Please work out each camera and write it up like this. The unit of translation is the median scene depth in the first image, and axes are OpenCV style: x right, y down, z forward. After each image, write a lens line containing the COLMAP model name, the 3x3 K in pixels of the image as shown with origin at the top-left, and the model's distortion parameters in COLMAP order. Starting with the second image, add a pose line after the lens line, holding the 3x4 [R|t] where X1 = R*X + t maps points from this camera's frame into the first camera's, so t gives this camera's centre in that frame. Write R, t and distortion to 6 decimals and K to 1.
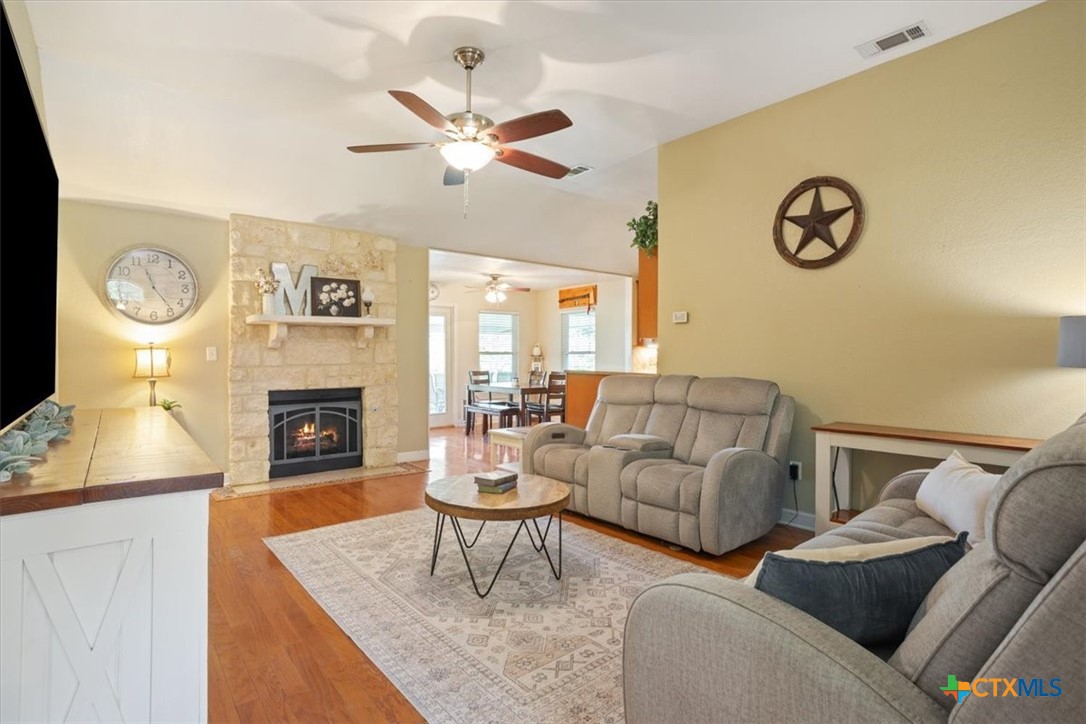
lens RADIAL K [[552.3, 0, 540.7], [0, 552.3, 361.3], [0, 0, 1]] dist [-0.000880, 0.002581]
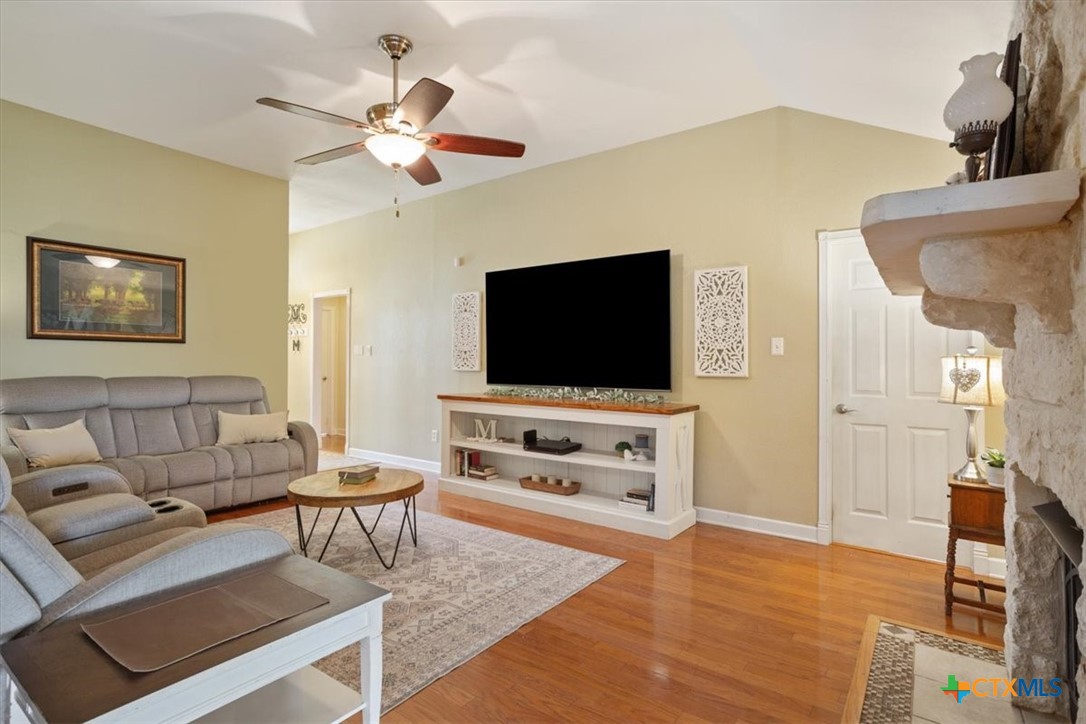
lens RADIAL K [[552.3, 0, 551.6], [0, 552.3, 357.1], [0, 0, 1]] dist [-0.000880, 0.002581]
pose [[-0.966446, -0.010959, -0.256636, -0.152465], [-0.008604, 0.999910, -0.010296, -0.010016], [0.256726, -0.007743, -0.966453, 1.984241]]
